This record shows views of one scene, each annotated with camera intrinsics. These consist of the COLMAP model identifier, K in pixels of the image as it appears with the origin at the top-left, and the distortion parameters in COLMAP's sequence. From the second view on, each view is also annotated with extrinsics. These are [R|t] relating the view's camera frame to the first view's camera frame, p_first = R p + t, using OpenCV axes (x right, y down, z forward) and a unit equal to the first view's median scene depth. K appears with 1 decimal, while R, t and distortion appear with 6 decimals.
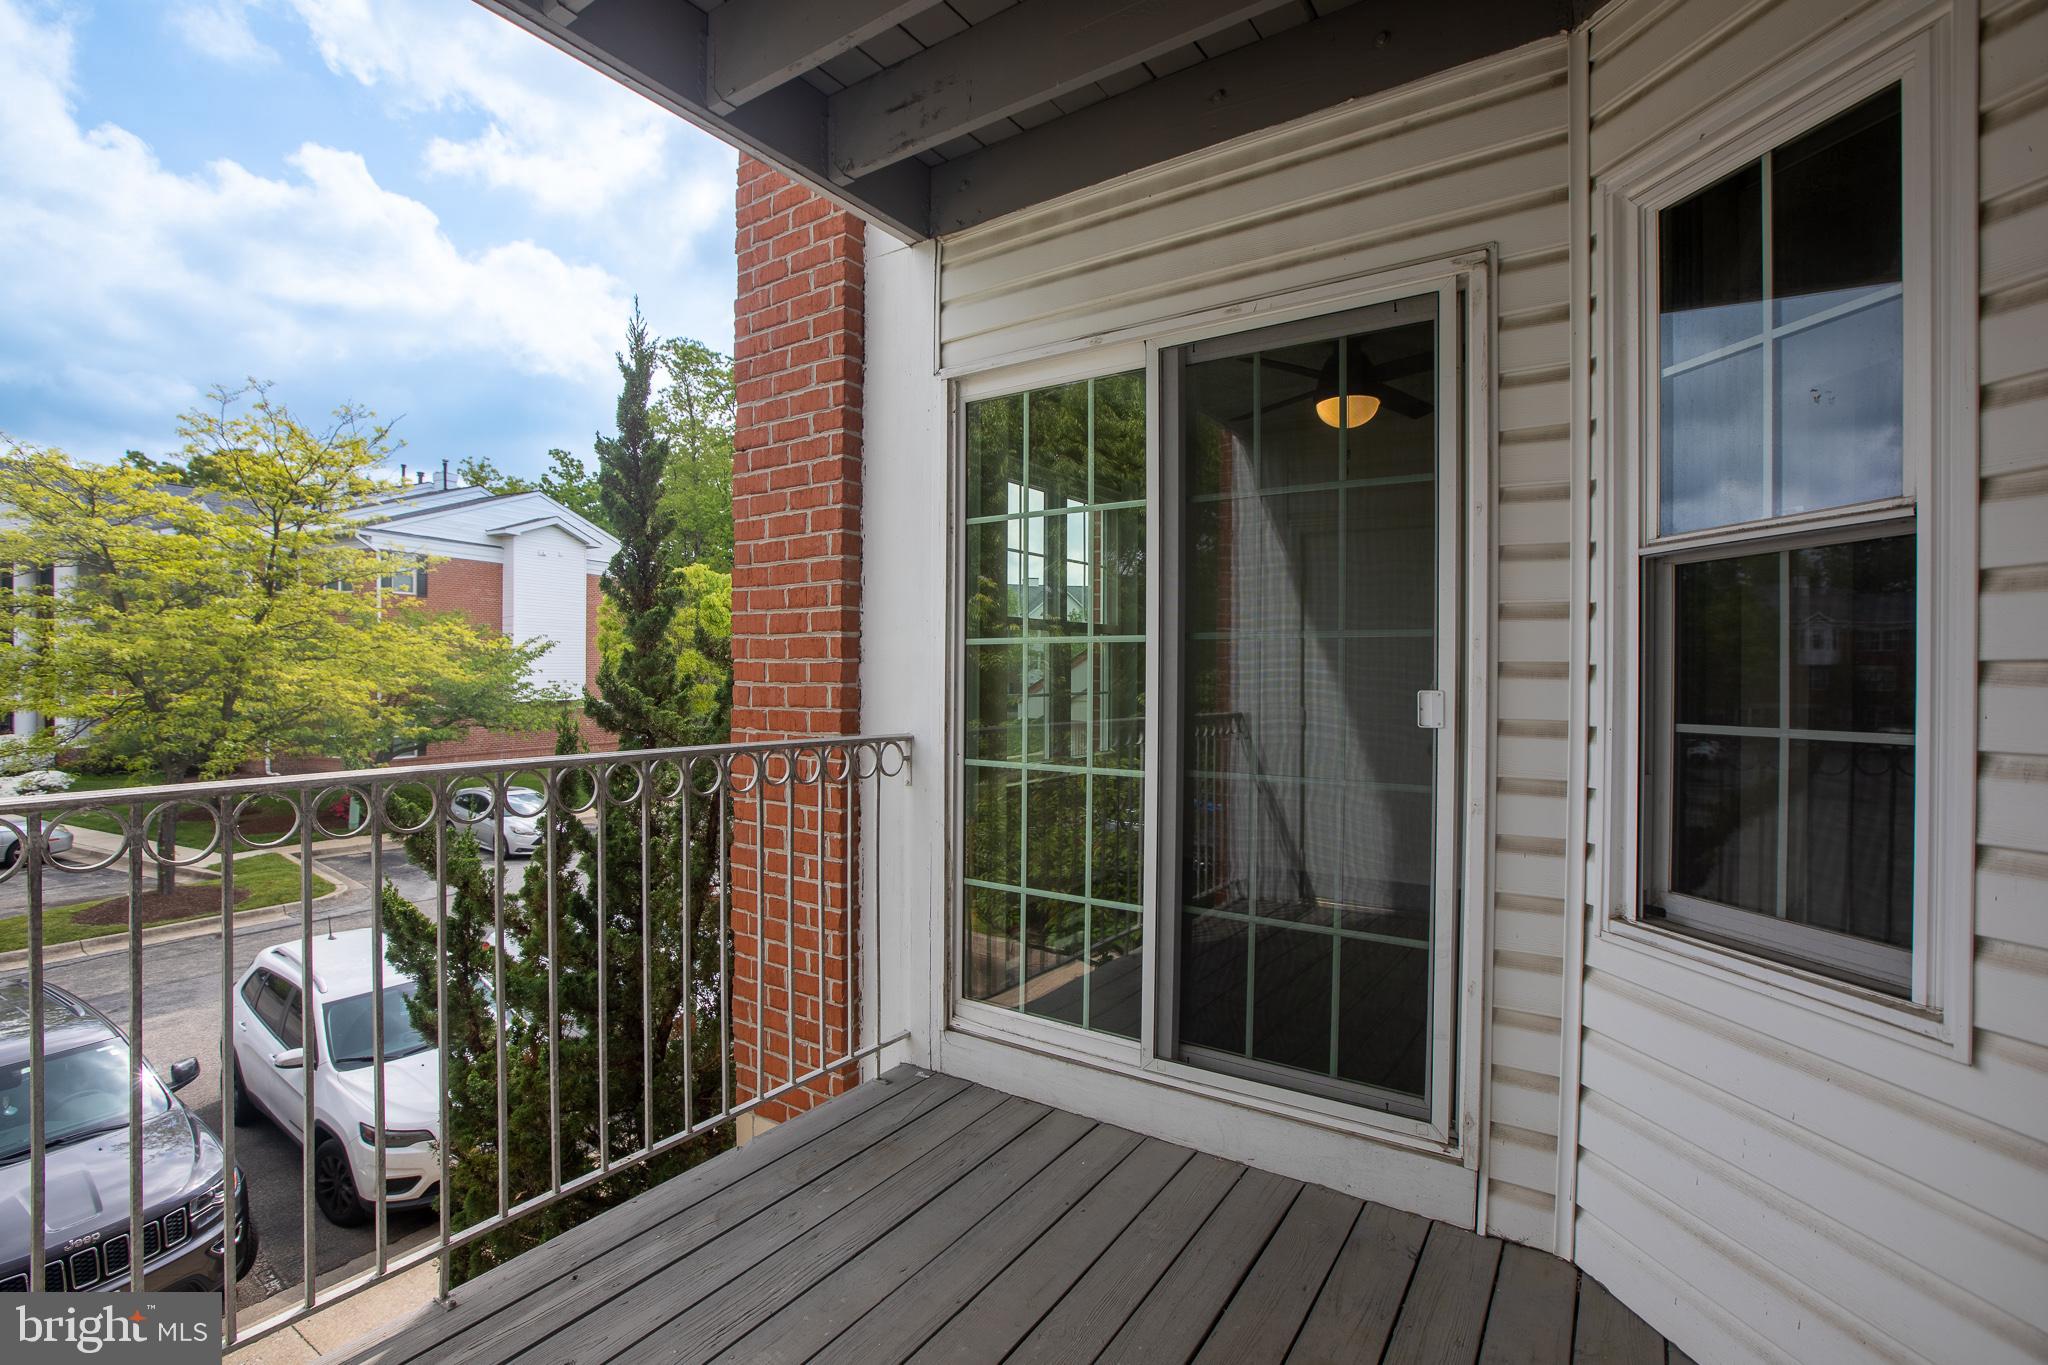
lens RADIAL K [[932.4, 0, 1024.1], [0, 932.4, 682.2], [0, 0, 1]] dist [-0.019731, 0.004465]
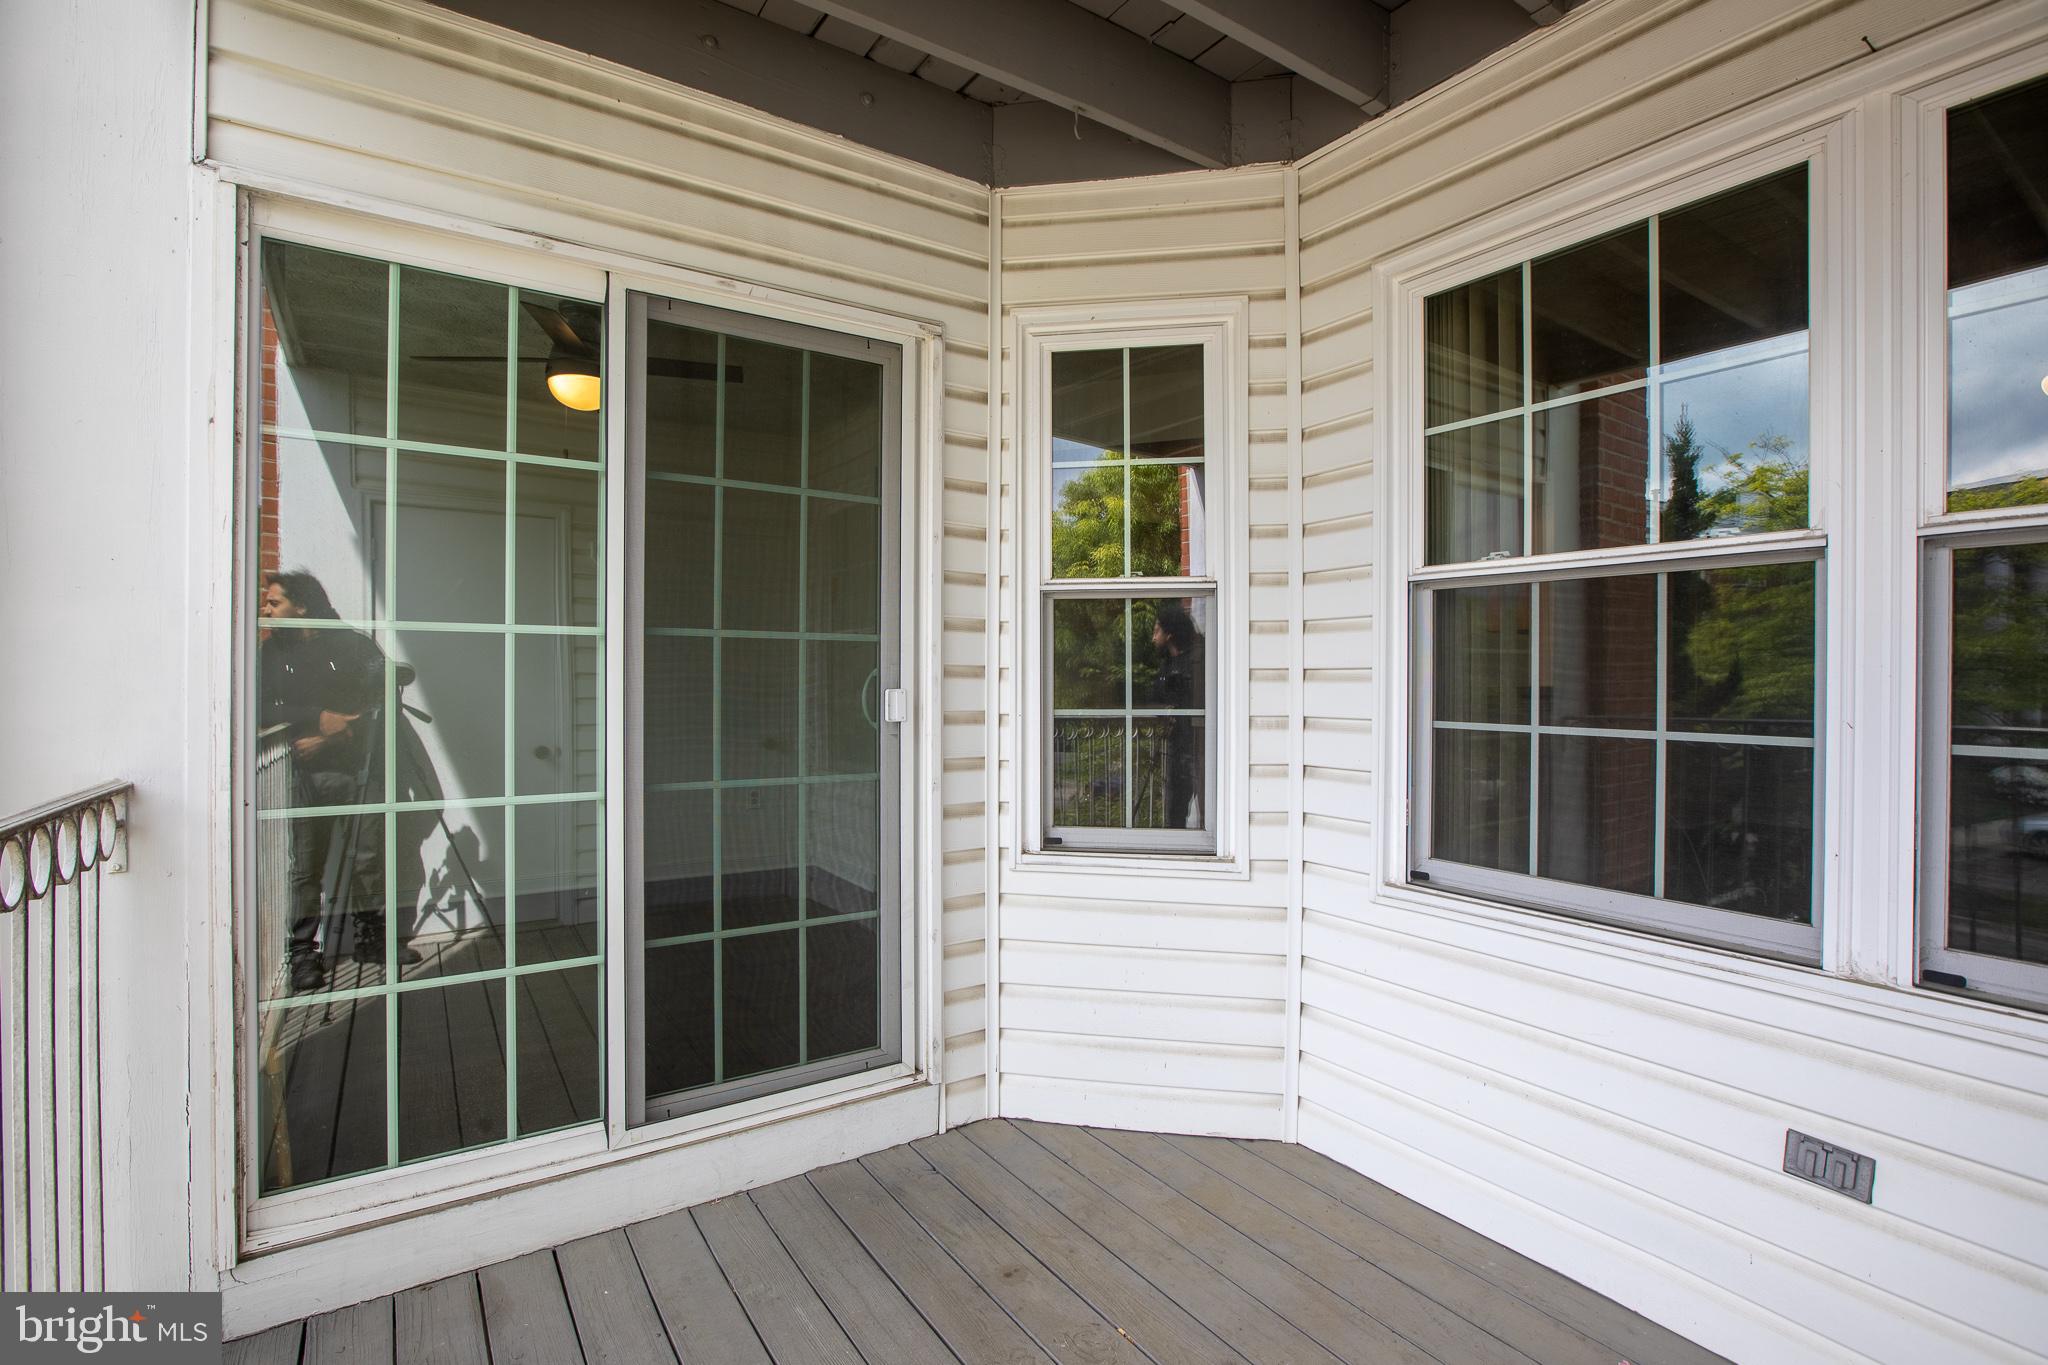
lens RADIAL K [[946.8, 0, 1022.1], [0, 946.8, 680.1], [0, 0, 1]] dist [-0.052666, 0.024517]
pose [[0.392943, -0.006931, 0.919537, -0.601912], [0.004677, 0.999974, 0.005539, -0.008031], [-0.919551, 0.002124, 0.392965, 0.415250]]
